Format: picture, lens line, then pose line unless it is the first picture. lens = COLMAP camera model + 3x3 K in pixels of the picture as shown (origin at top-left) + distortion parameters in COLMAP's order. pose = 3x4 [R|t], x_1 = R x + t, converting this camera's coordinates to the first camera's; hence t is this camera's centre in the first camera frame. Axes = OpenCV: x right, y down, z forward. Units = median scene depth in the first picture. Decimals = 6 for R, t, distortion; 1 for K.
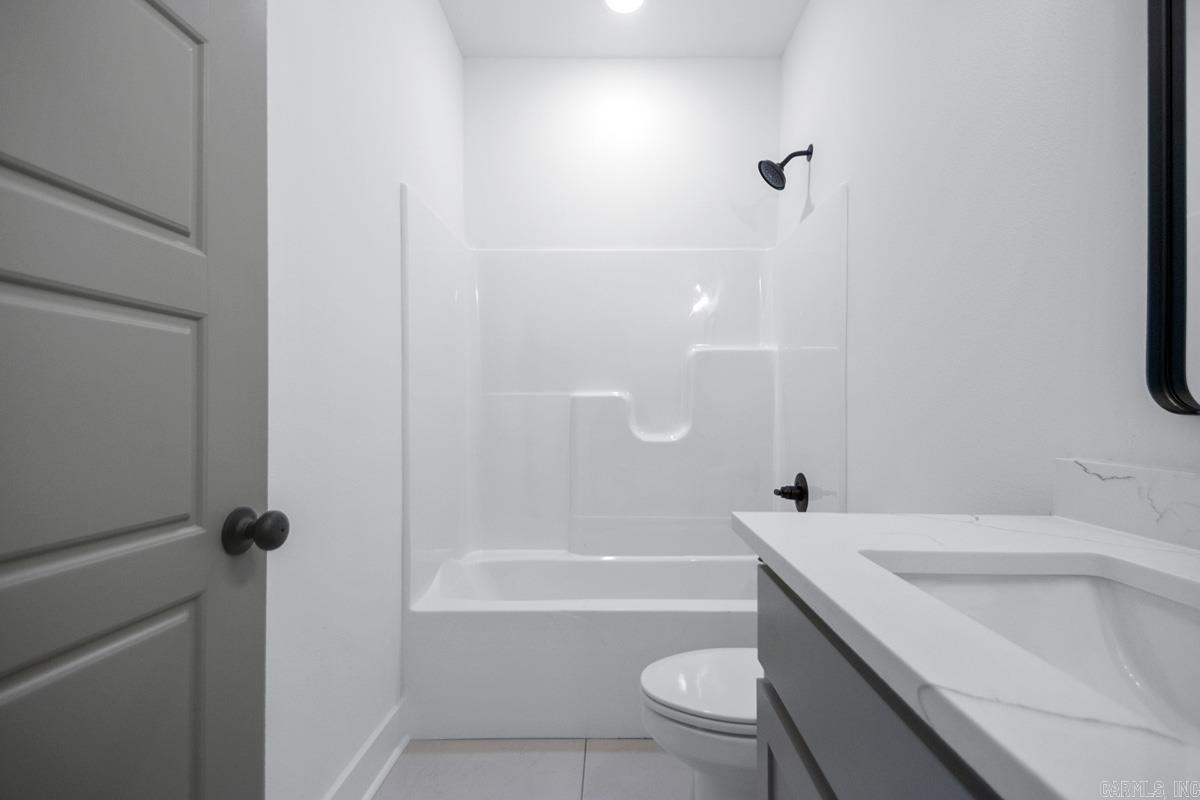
lens RADIAL K [[559.8, 0, 595.6], [0, 559.8, 409.7], [0, 0, 1]] dist [0.029457, -0.007320]
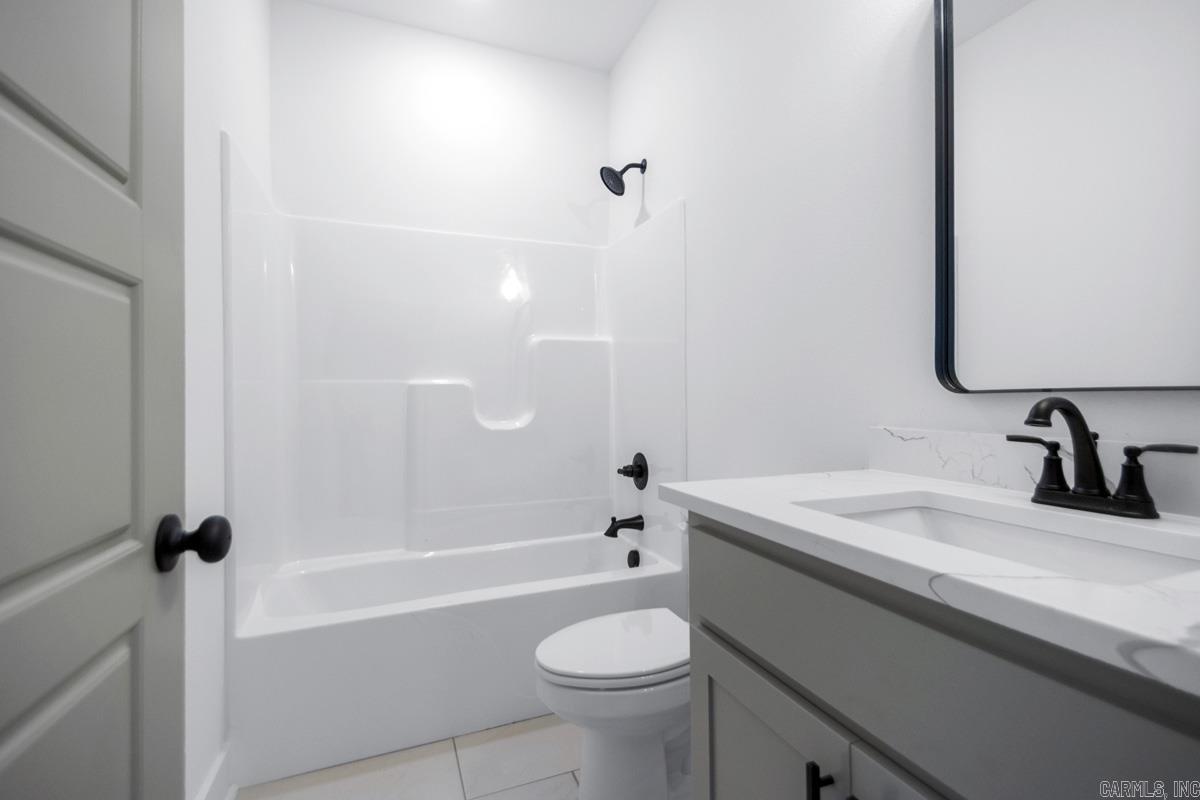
lens RADIAL K [[559.8, 0, 611.5], [0, 559.8, 395.9], [0, 0, 1]] dist [0.029457, -0.007320]
pose [[0.924960, -0.009852, 0.379937, -0.112365], [0.011646, 0.999929, -0.002424, 0.002589], [-0.379886, 0.006666, 0.925009, -0.004154]]
